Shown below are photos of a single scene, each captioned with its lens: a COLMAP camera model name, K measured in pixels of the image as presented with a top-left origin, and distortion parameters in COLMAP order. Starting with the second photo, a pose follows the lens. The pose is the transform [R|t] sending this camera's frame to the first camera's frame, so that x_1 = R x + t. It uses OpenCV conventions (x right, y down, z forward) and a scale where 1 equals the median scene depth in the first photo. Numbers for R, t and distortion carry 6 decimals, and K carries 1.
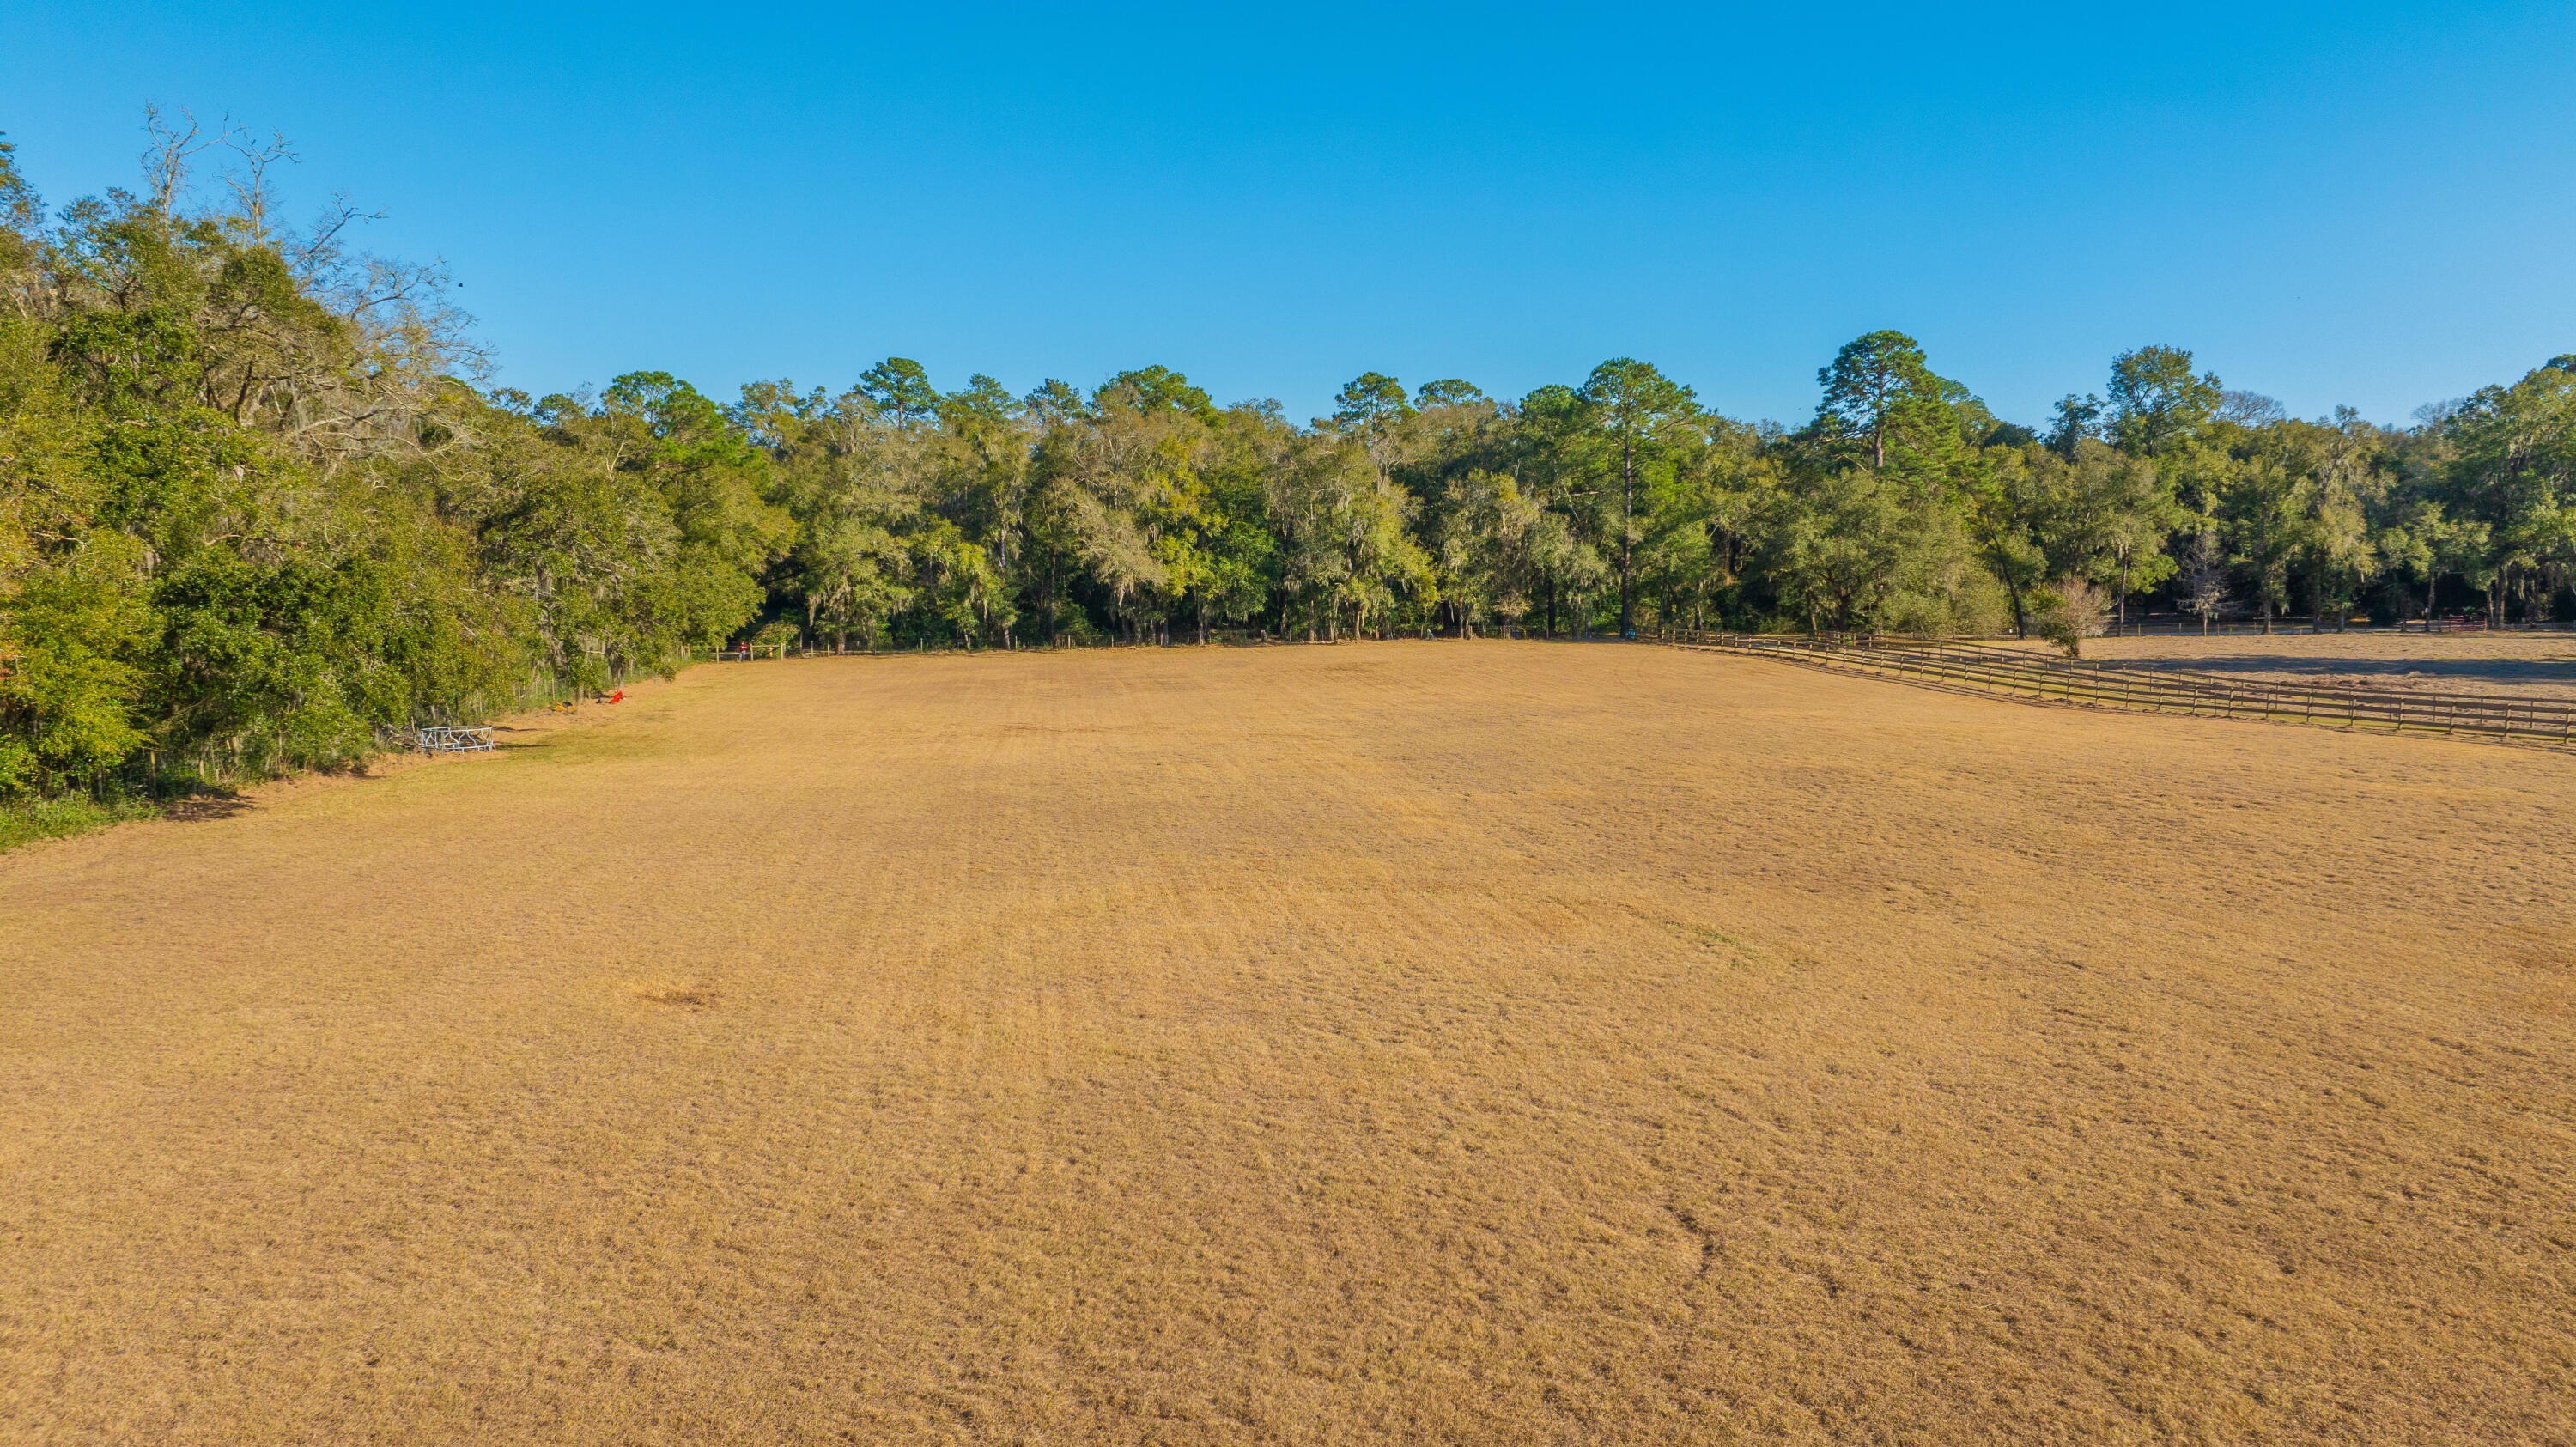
lens RADIAL K [[1791.9, 0, 1288.0], [0, 1791.9, 724.7], [0, 0, 1]] dist [-0.026139, 0.019013]
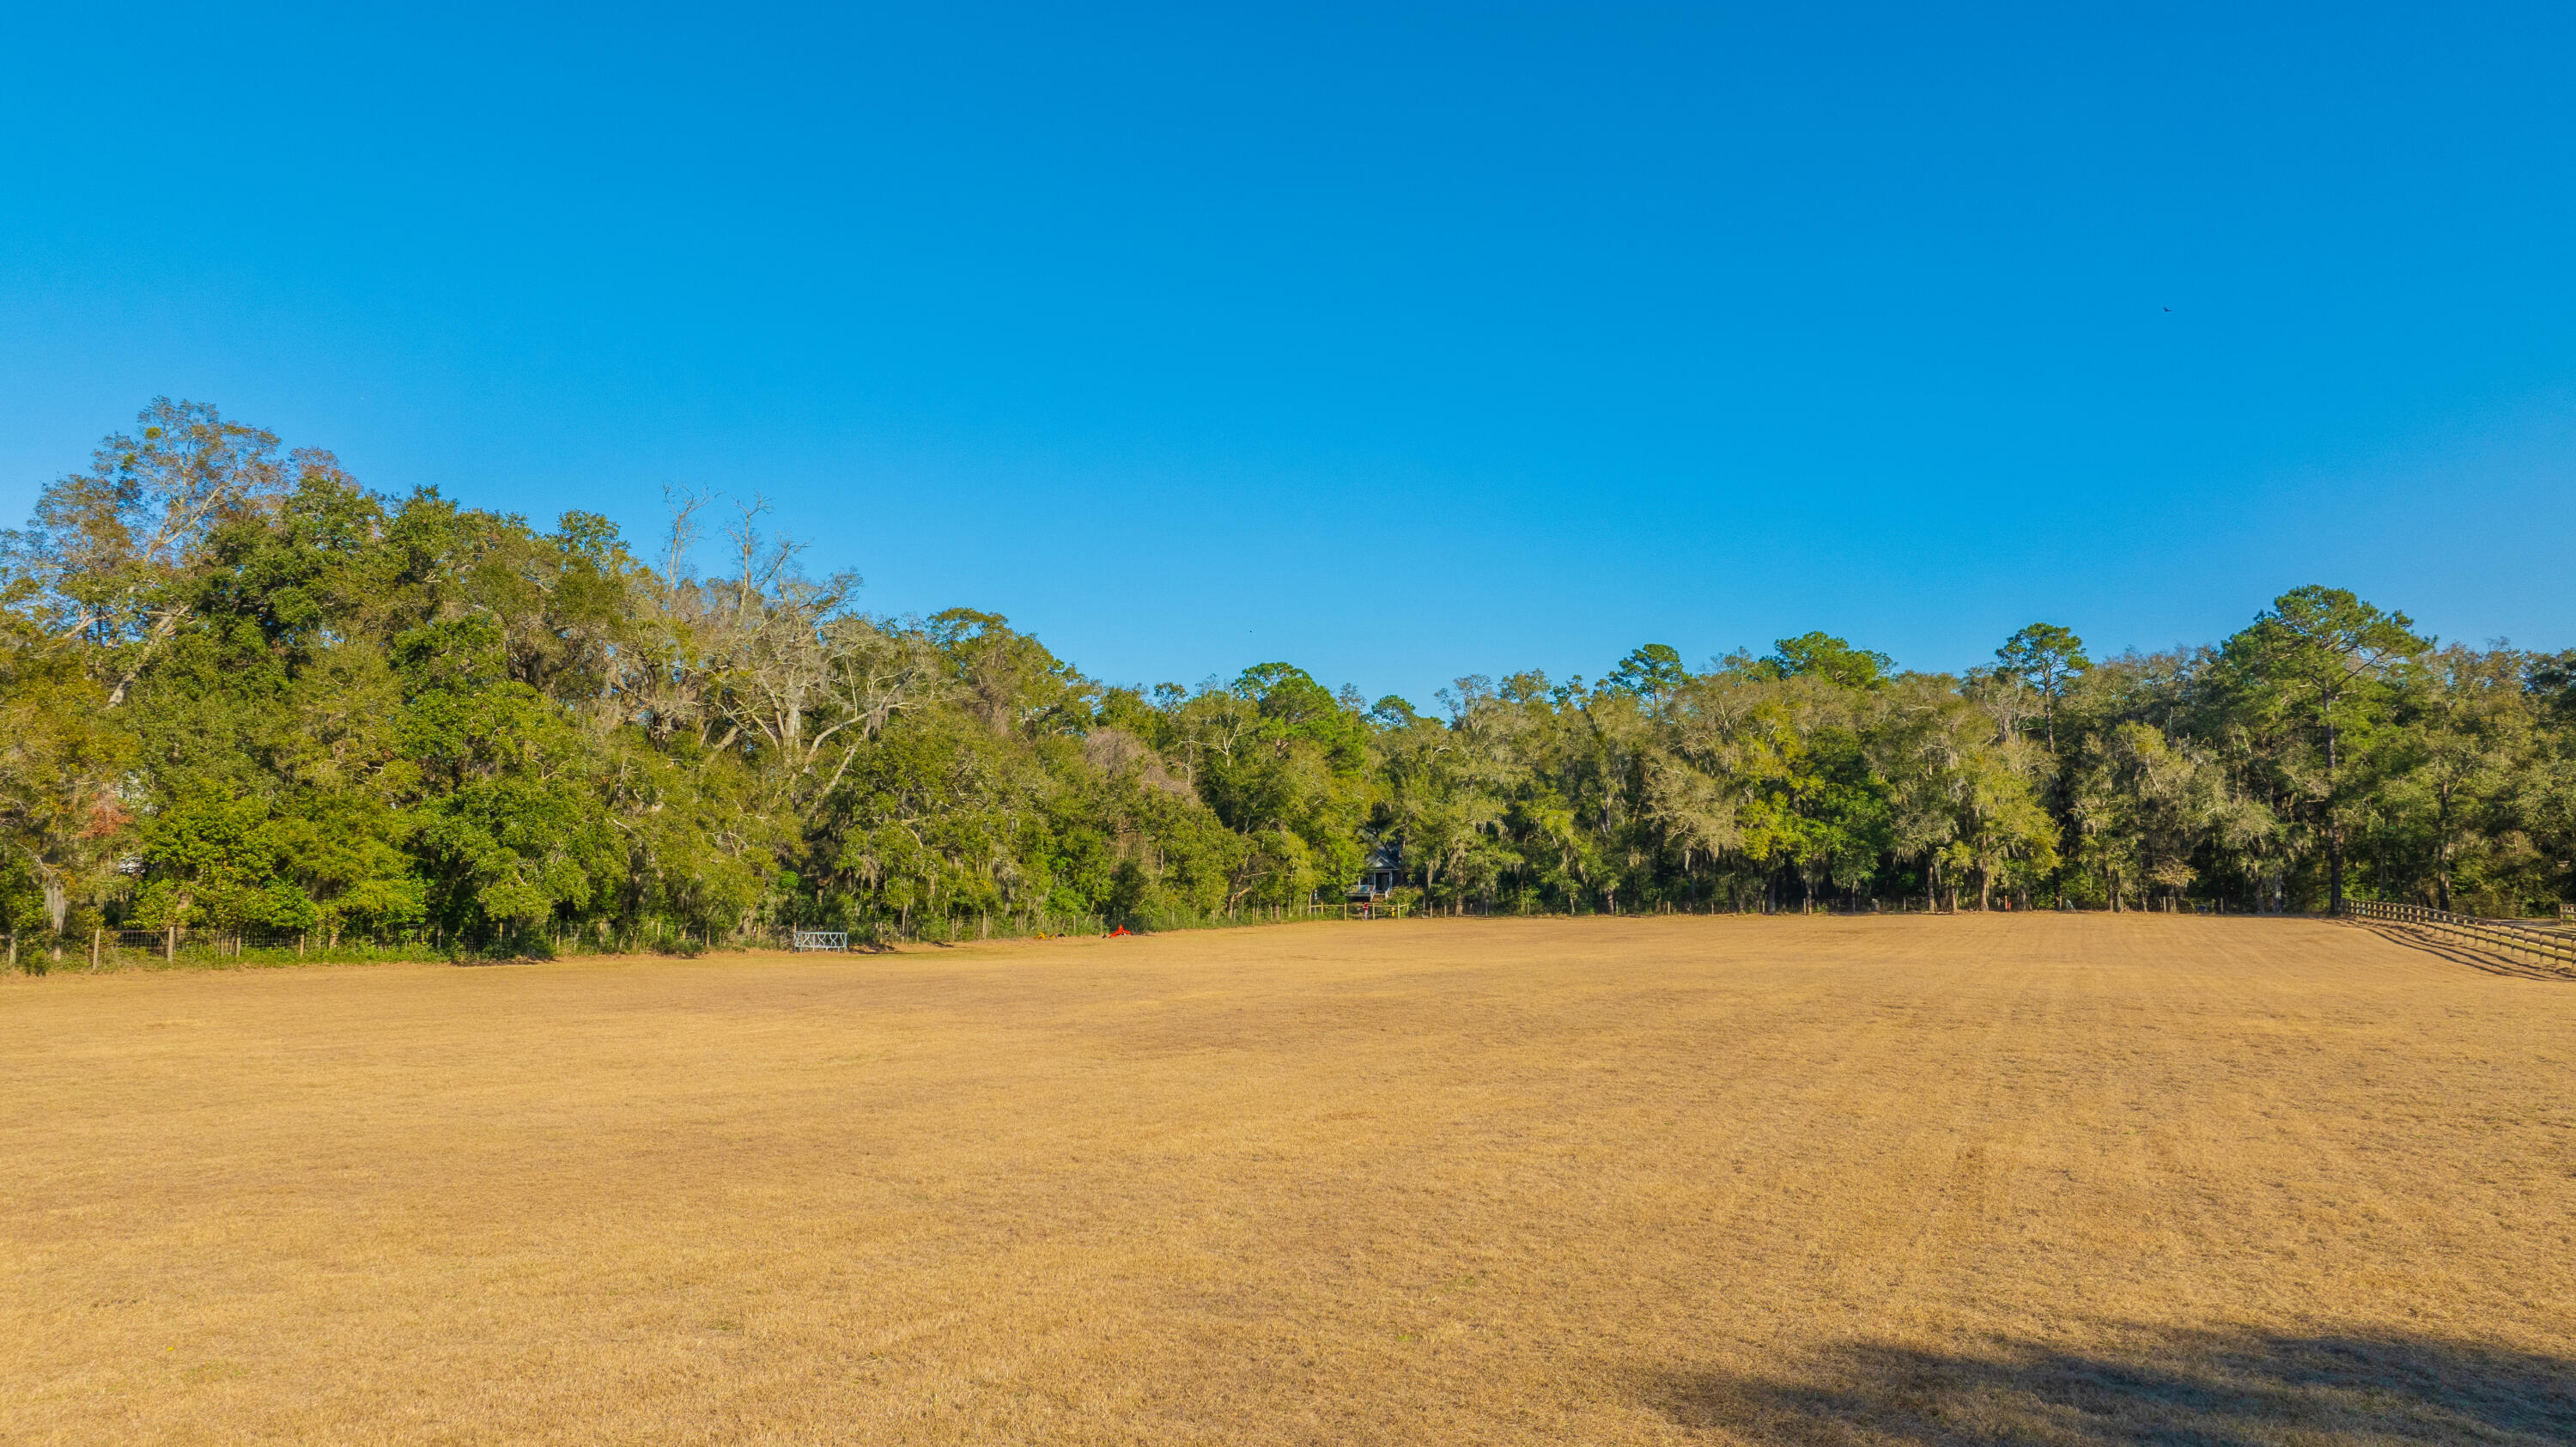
lens RADIAL K [[1795.4, 0, 1286.1], [0, 1795.4, 731.4], [0, 0, 1]] dist [-0.030310, 0.025705]
pose [[0.841771, -0.038018, -0.538494, 0.232502], [-0.050586, 0.987573, -0.148799, 0.015681], [0.537459, 0.152495, 0.829387, 0.040302]]
